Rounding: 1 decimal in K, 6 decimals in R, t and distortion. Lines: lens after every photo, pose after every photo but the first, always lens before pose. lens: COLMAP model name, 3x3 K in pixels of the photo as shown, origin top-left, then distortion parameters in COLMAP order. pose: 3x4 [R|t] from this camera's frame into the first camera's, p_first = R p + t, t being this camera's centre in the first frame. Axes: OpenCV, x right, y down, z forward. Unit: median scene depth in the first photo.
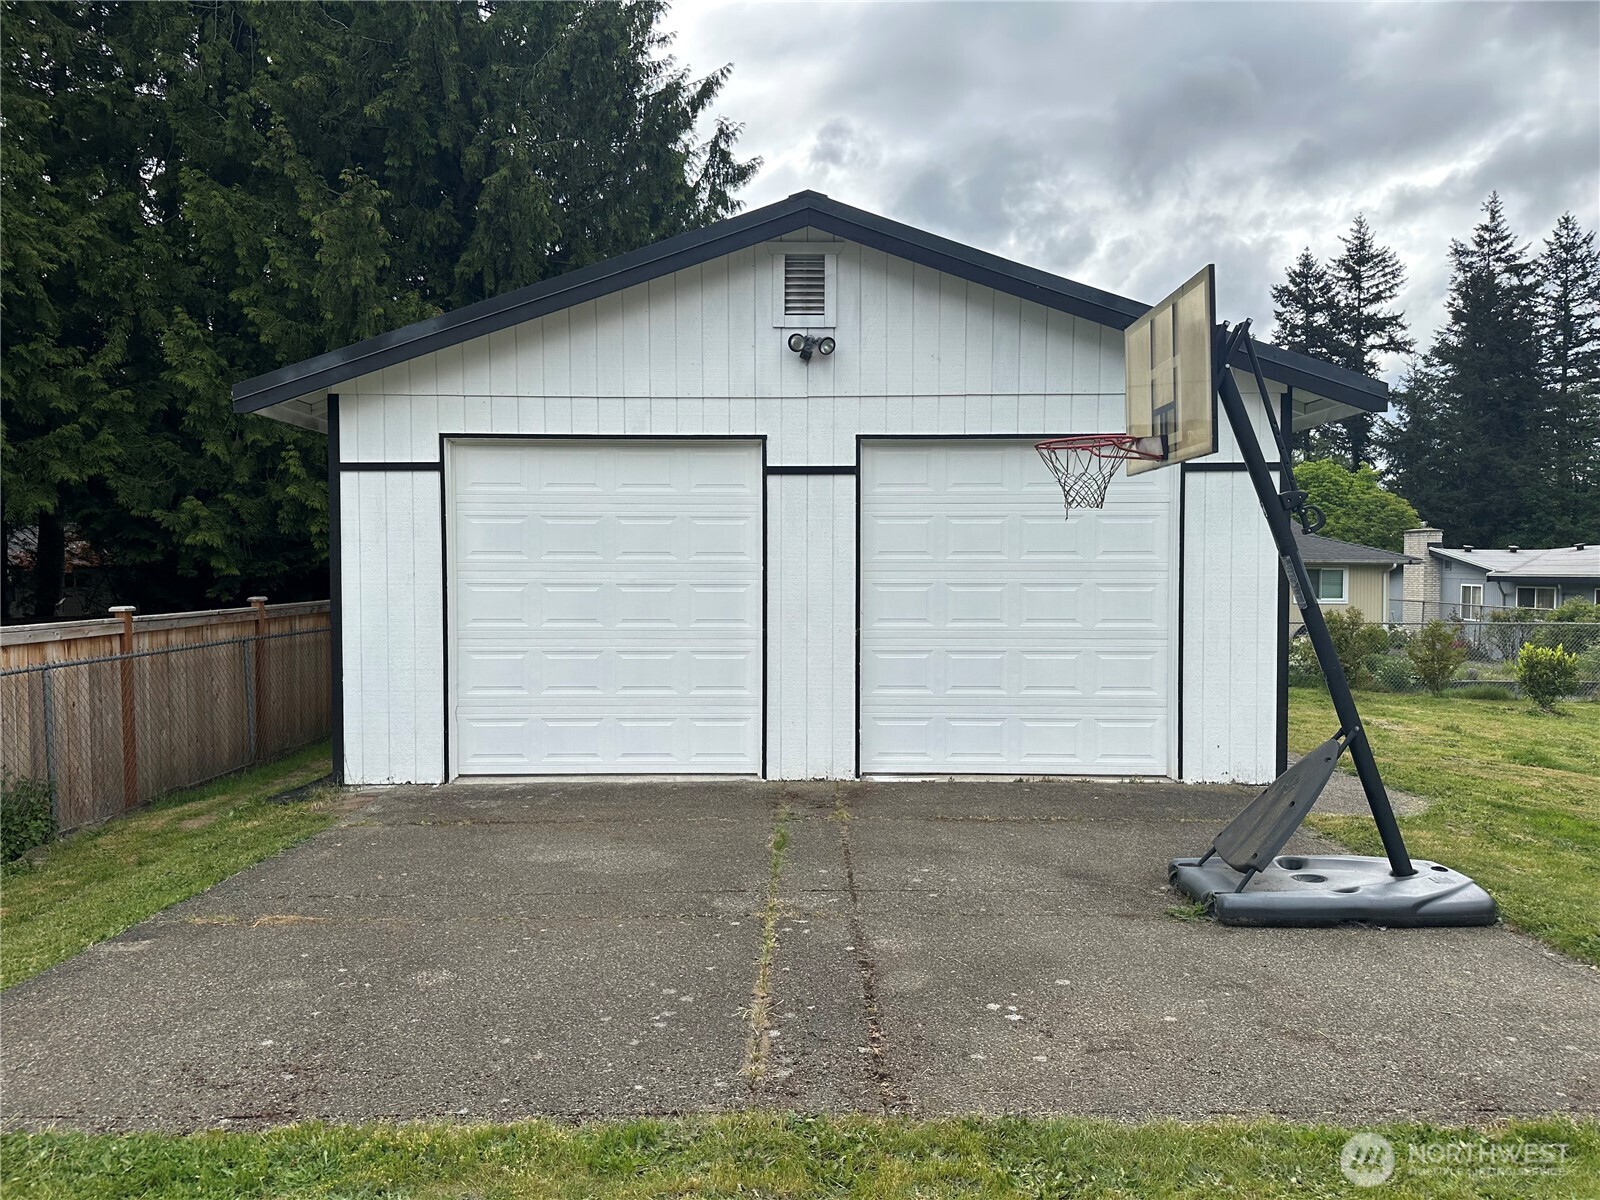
lens RADIAL K [[1080.1, 0, 800.0], [0, 1080.1, 600.0], [0, 0, 1]] dist [0.130532, -0.212336]
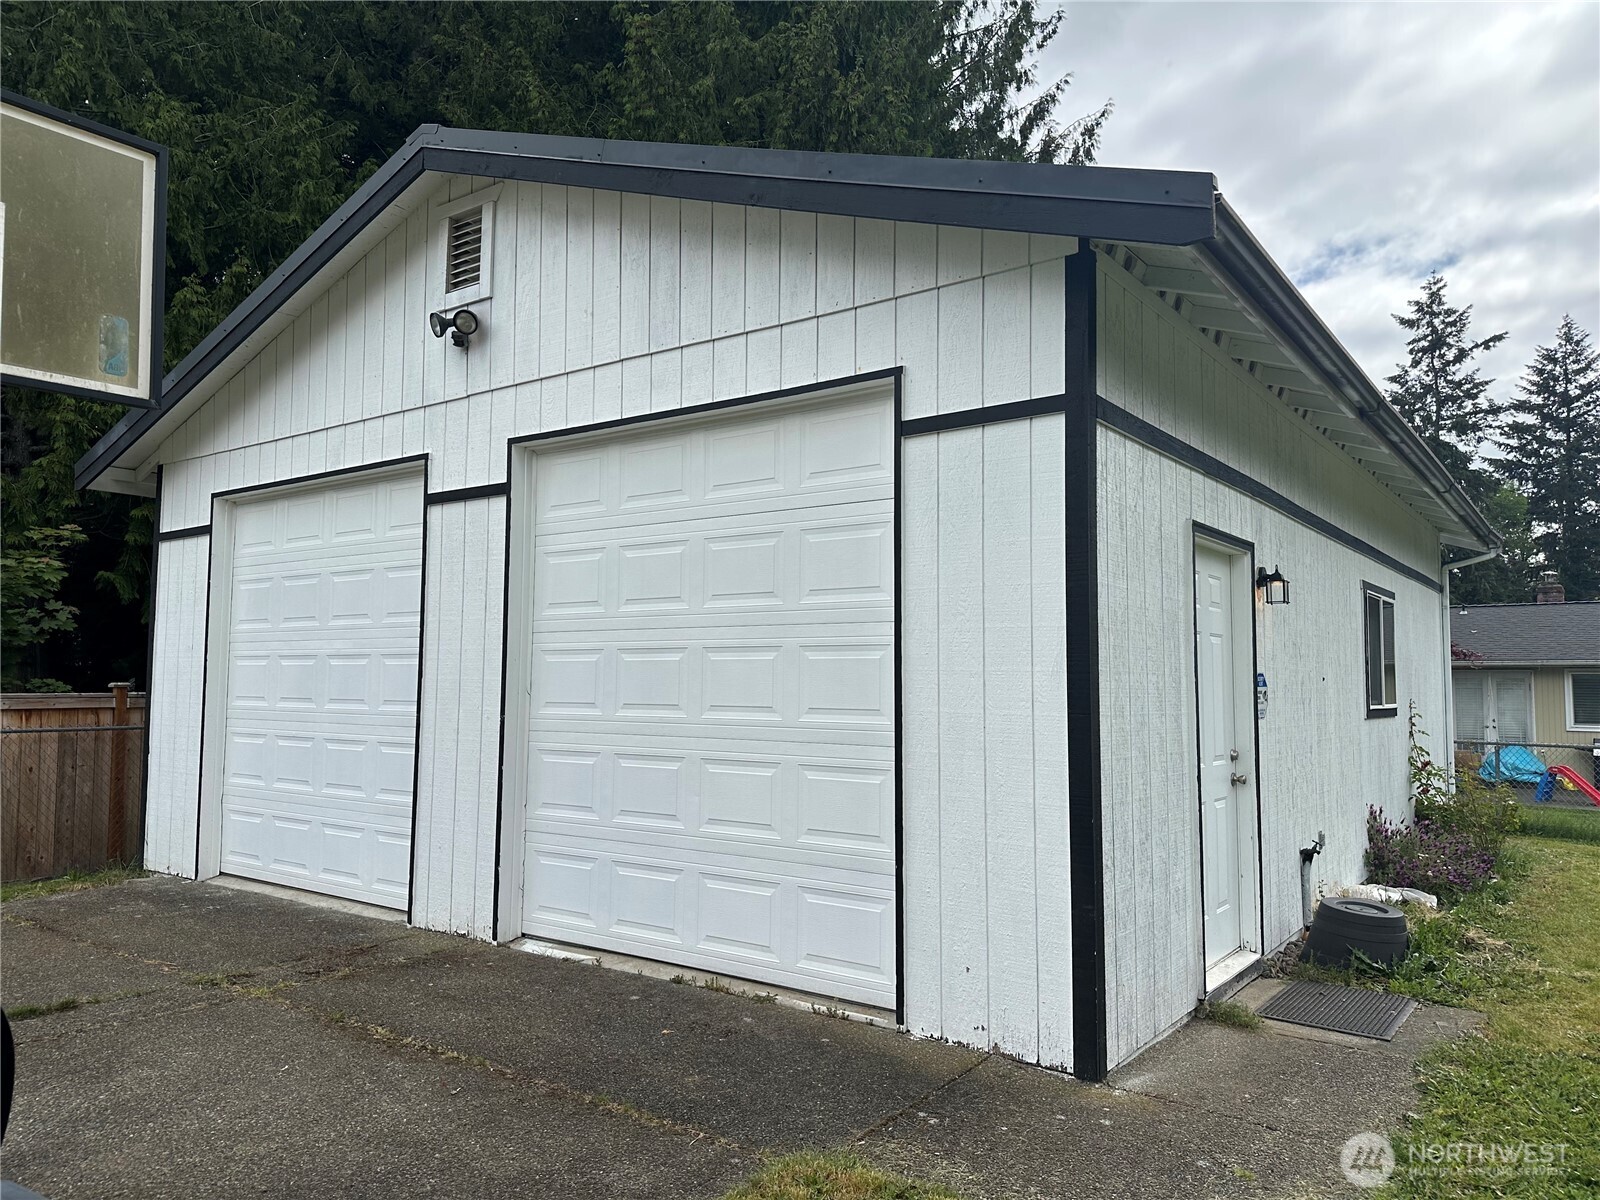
lens RADIAL K [[1080.1, 0, 800.0], [0, 1080.1, 600.0], [0, 0, 1]] dist [0.130532, -0.212336]
pose [[0.826725, -0.036806, -0.561401, 0.597886], [-0.016550, 0.995835, -0.089660, 0.012151], [0.562363, 0.083416, 0.822673, 0.527945]]
